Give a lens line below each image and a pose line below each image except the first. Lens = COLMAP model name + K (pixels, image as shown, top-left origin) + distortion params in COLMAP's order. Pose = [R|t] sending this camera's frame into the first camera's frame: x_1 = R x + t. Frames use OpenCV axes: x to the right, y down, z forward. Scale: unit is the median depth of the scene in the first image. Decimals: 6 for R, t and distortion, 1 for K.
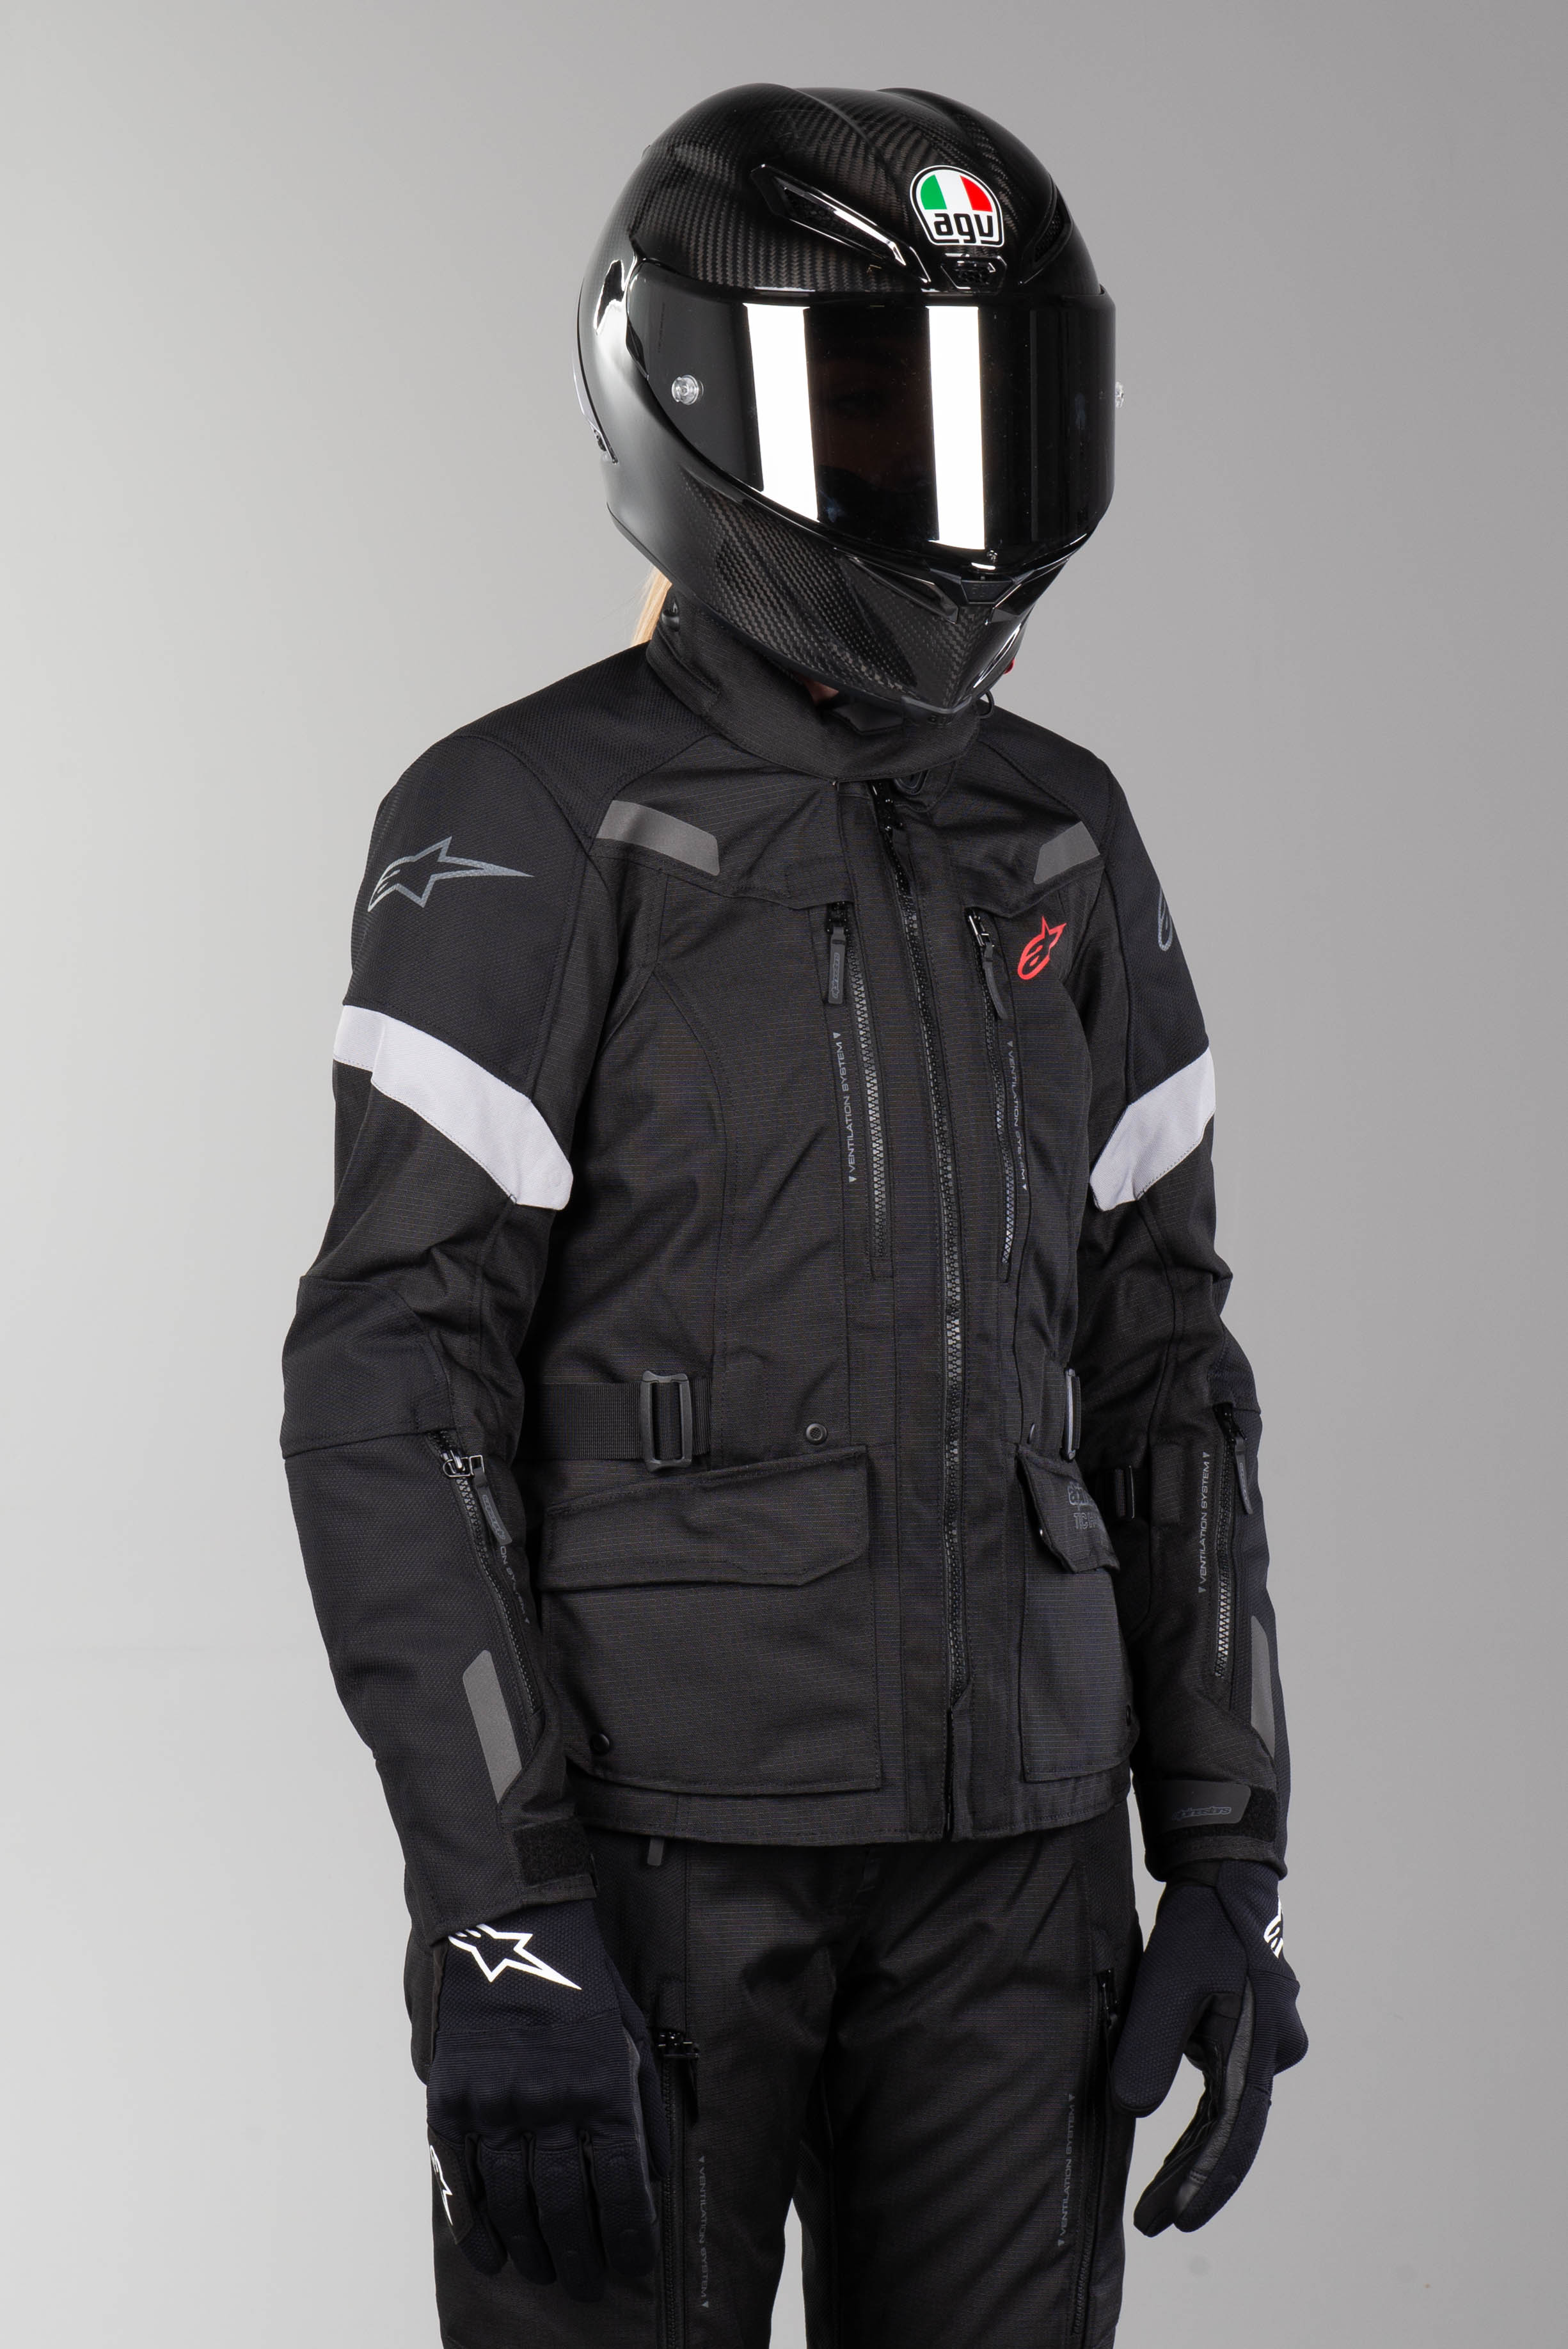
lens RADIAL K [[4725.4, 0, 784.0], [0, 4725.4, 1174.5], [0, 0, 1]] dist [-0.003586, 0.212997]
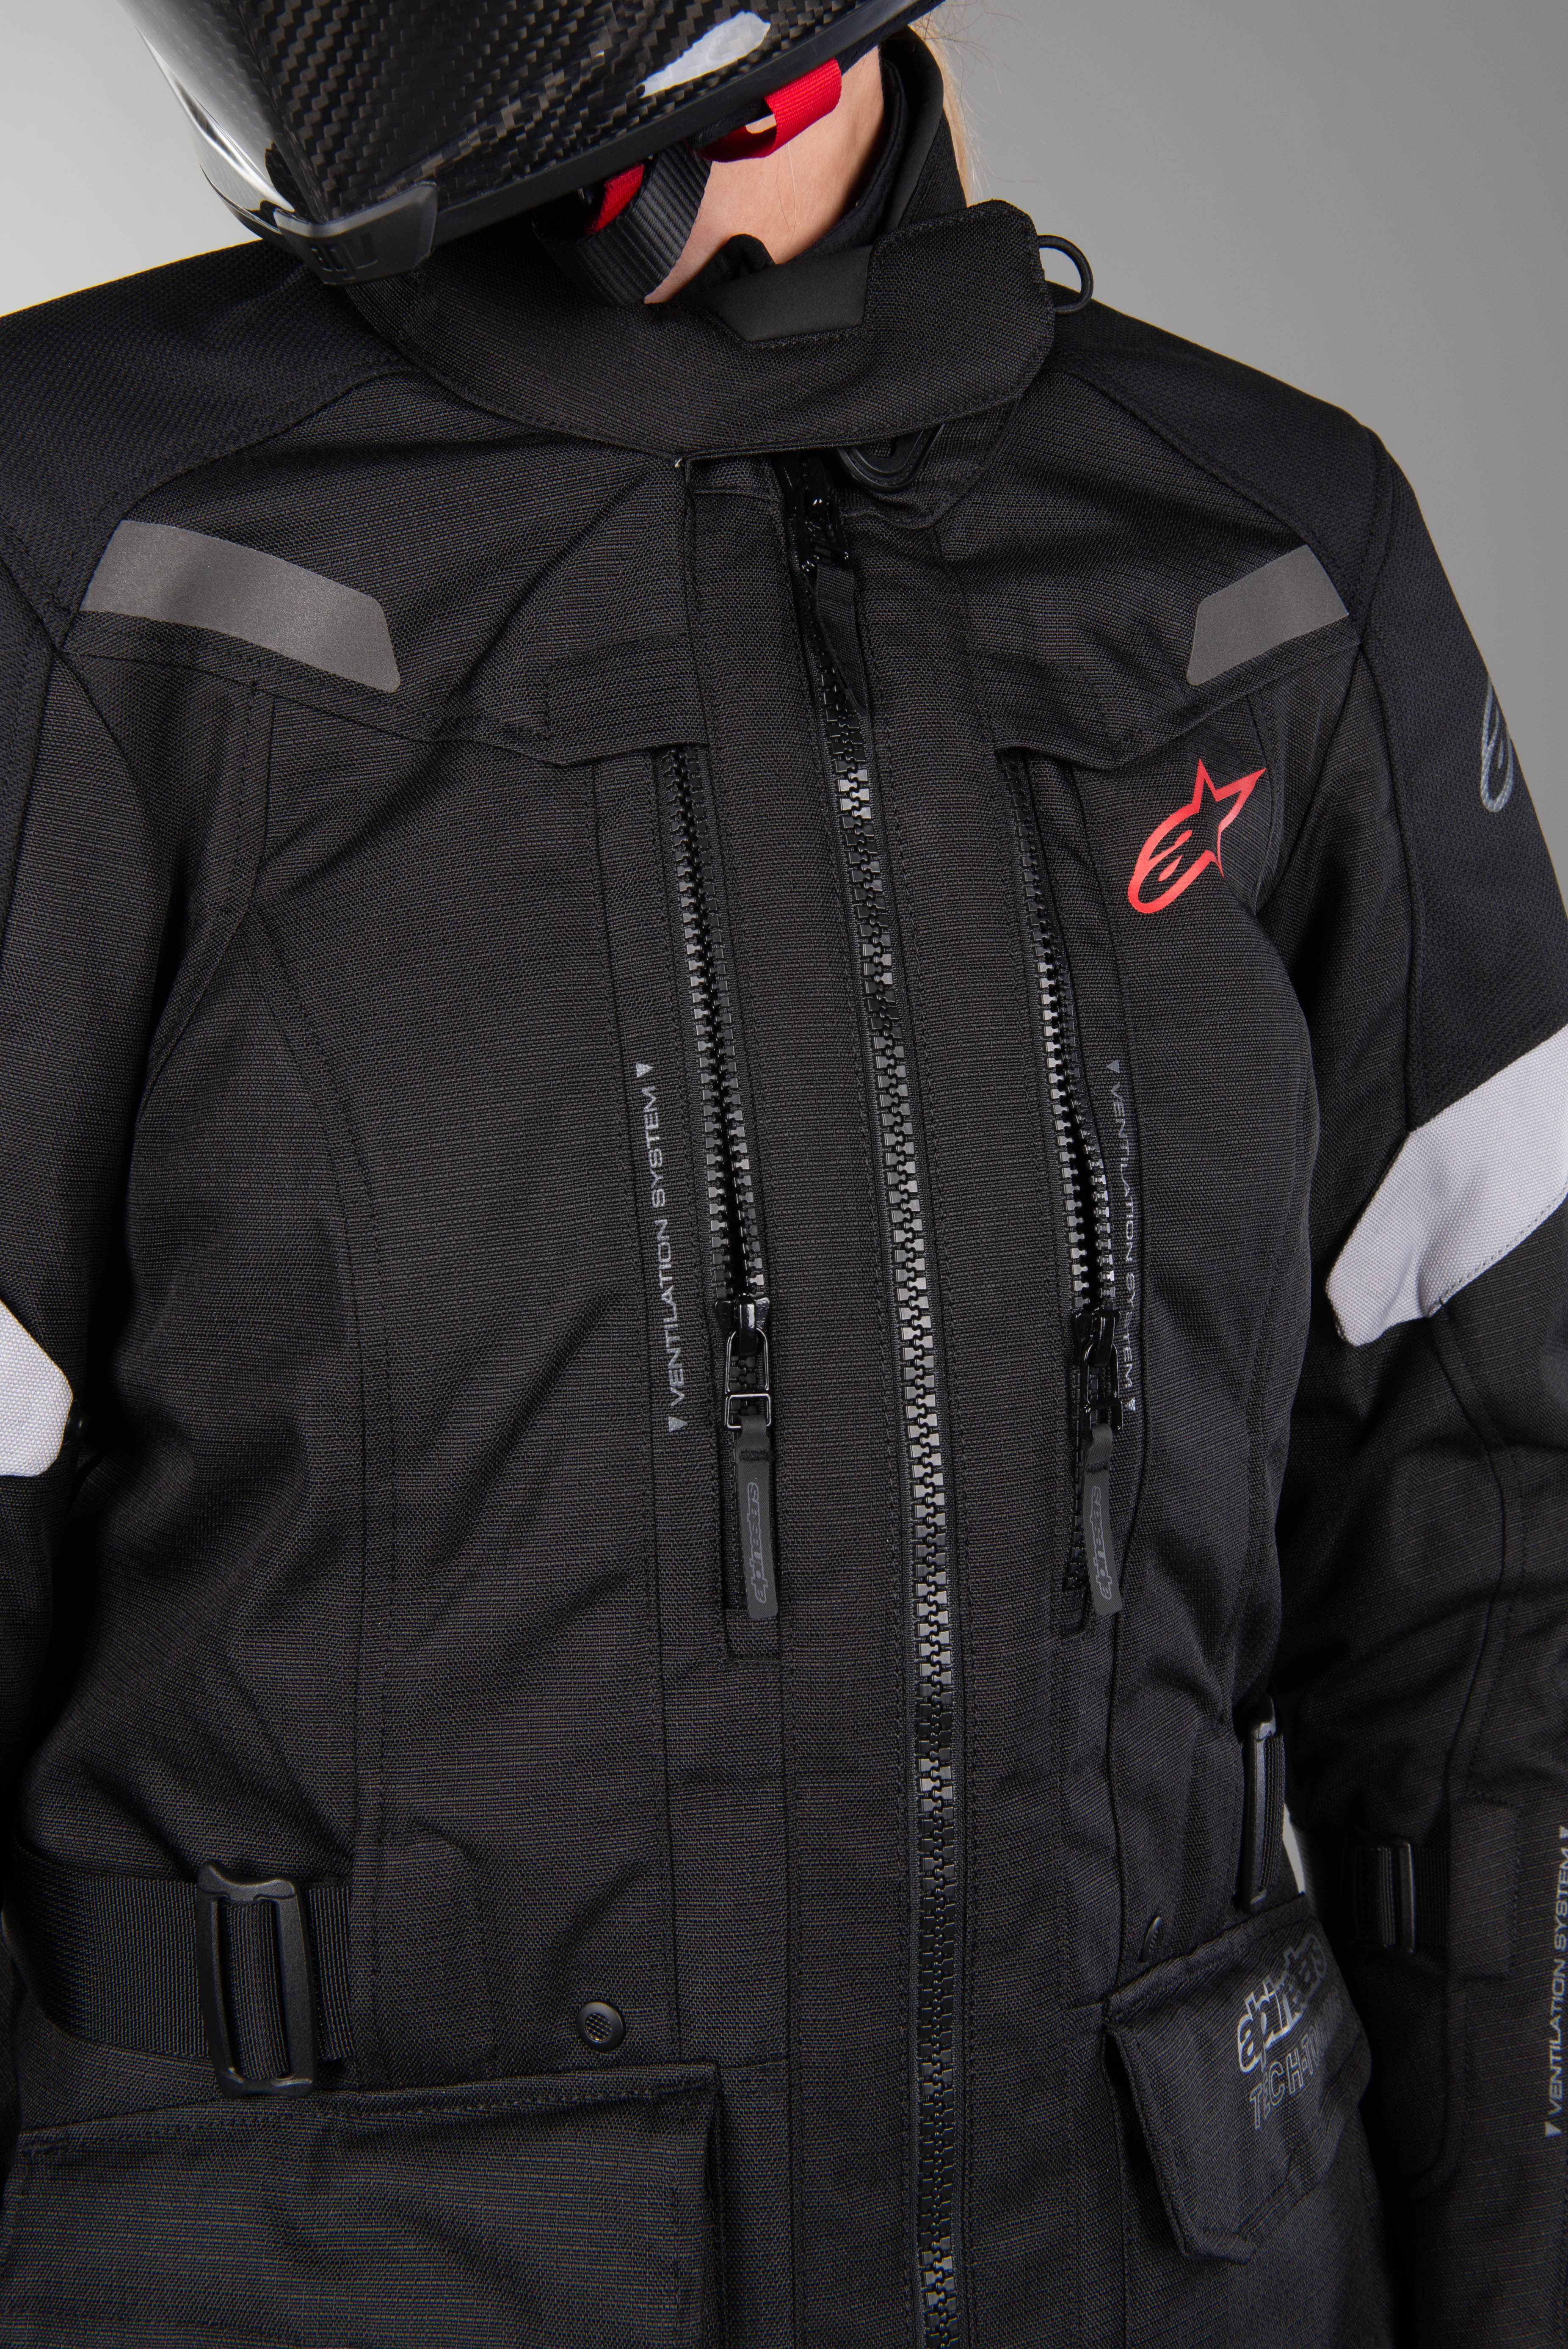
lens RADIAL K [[3044.7, 0, 485.9], [0, 3044.7, 1173.4], [0, 0, 1]] dist [0.164107, -0.504431]
pose [[0.971491, 0.007792, -0.236950, 0.059190], [0.014579, 0.995605, 0.092512, -0.044263], [0.236629, -0.093329, 0.967107, 0.713135]]
